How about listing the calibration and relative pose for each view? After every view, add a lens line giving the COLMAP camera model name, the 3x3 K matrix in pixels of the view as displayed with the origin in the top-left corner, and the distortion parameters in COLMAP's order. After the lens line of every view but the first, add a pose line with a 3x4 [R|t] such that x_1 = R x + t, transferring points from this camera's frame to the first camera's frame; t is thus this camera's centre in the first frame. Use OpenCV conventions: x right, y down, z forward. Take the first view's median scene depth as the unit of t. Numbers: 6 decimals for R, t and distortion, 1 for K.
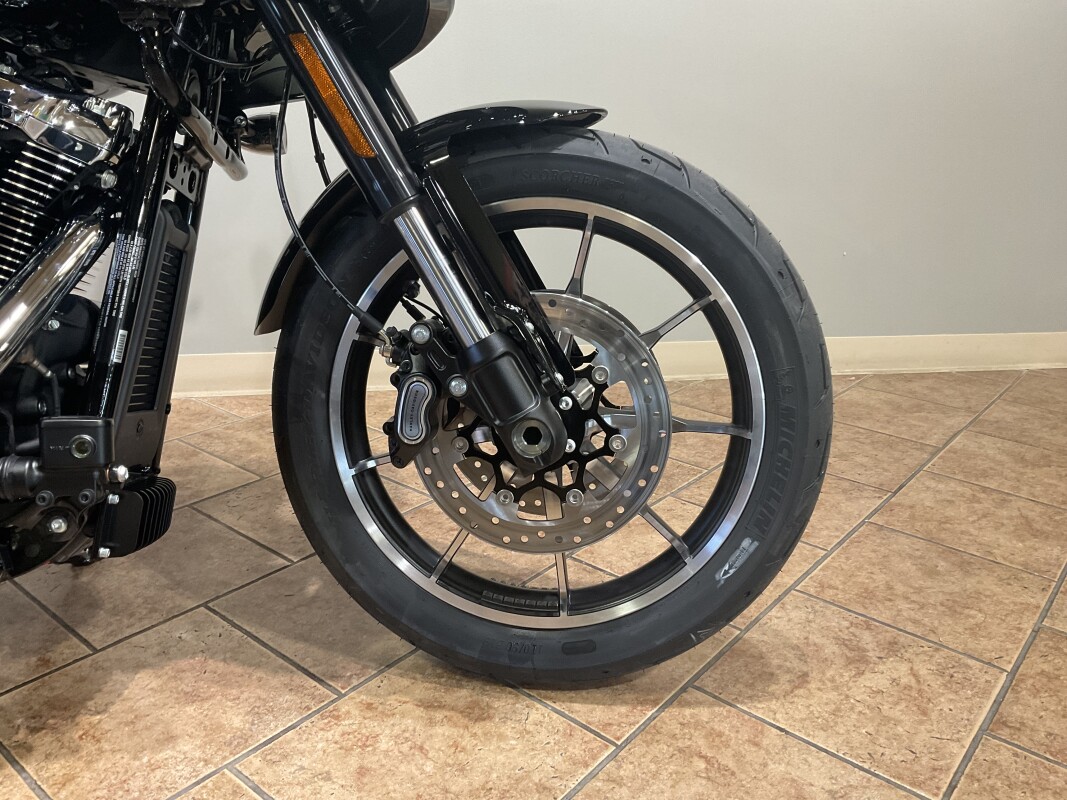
lens RADIAL K [[891.9, 0, 532.3], [0, 891.9, 401.2], [0, 0, 1]] dist [0.026021, -0.061108]
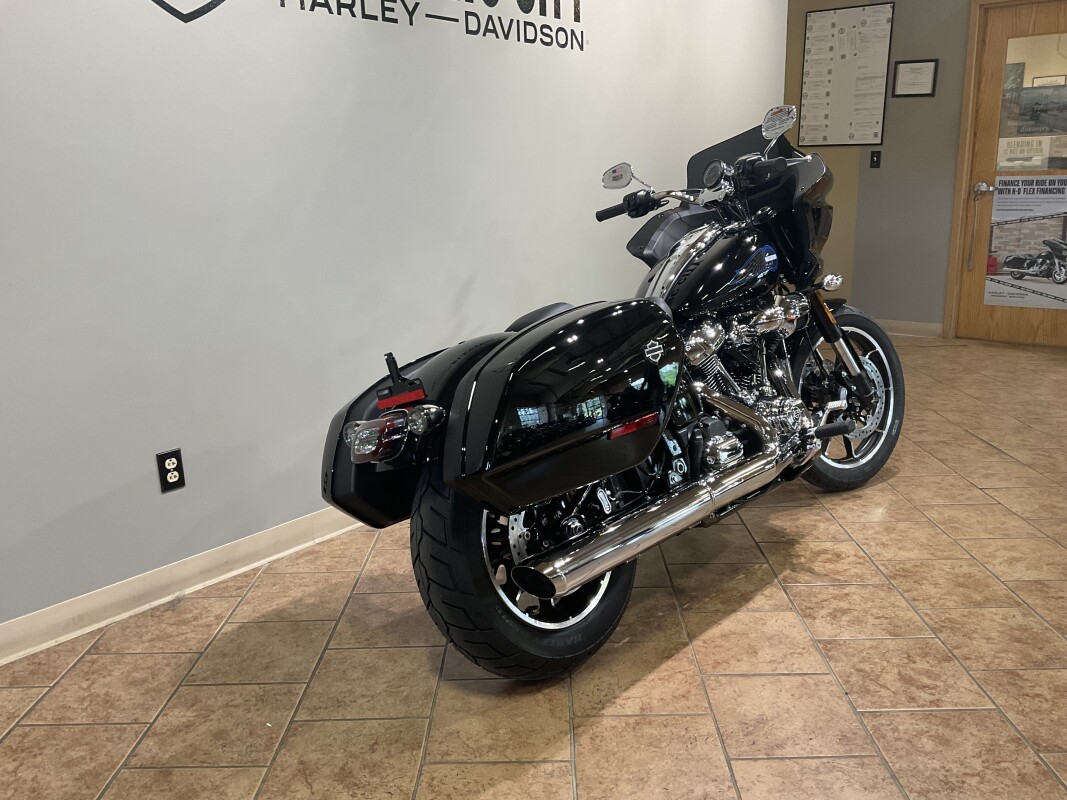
lens RADIAL K [[891.9, 0, 533.3], [0, 891.9, 395.1], [0, 0, 1]] dist [0.026021, -0.061108]
pose [[0.775381, -0.190866, 0.601959, -2.633451], [0.249516, 0.968264, -0.014389, -0.211148], [-0.580109, 0.161355, 0.798397, -0.825236]]
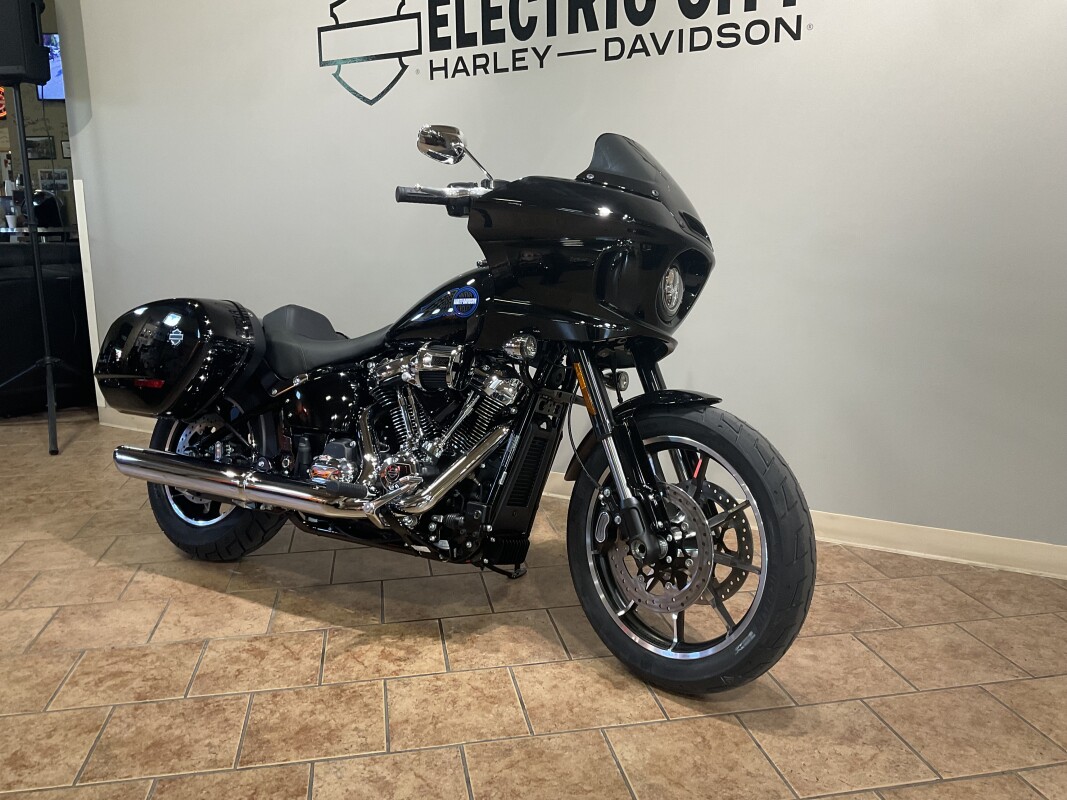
lens RADIAL K [[891.9, 0, 529.7], [0, 891.9, 394.2], [0, 0, 1]] dist [0.026021, -0.061108]
pose [[0.760906, 0.088945, -0.642737, 0.999897], [-0.184423, 0.979353, -0.082803, -0.085322], [0.622101, 0.181540, 0.761599, -0.754850]]
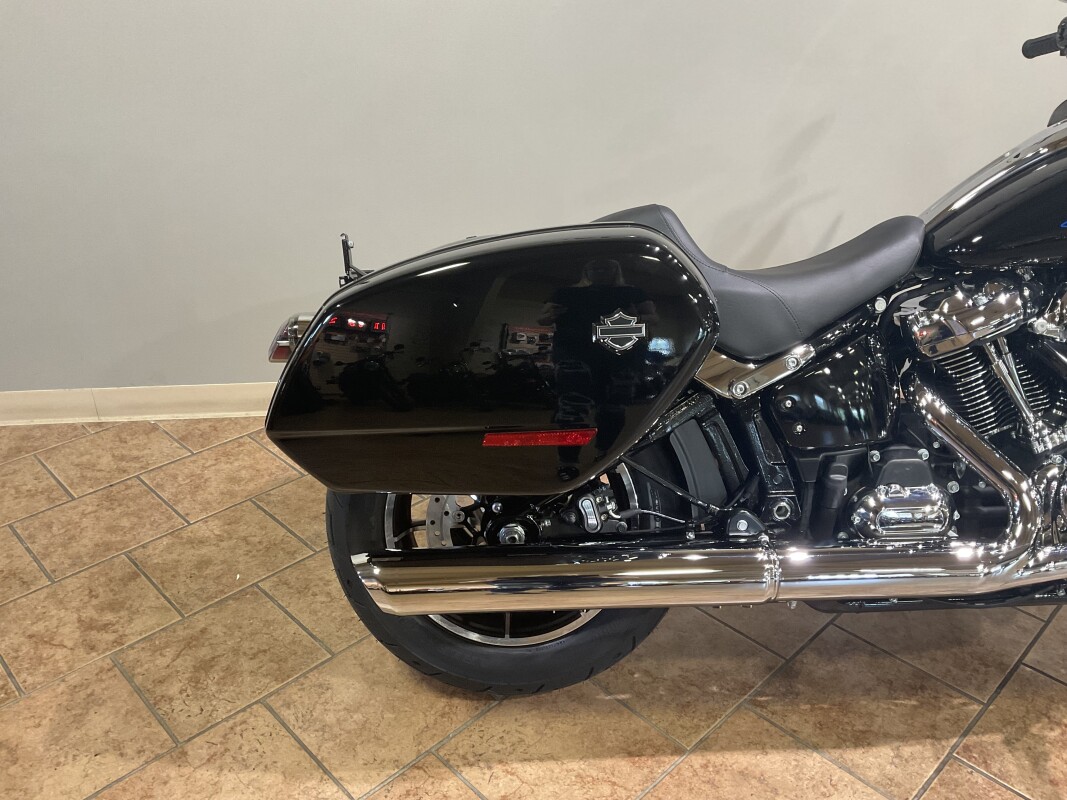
lens RADIAL K [[891.9, 0, 528.6], [0, 891.9, 397.7], [0, 0, 1]] dist [0.026021, -0.061108]
pose [[0.993230, 0.023894, -0.113677, -1.308238], [-0.008337, 0.990755, 0.135405, -0.329631], [0.115862, -0.133540, 0.984247, -0.613753]]
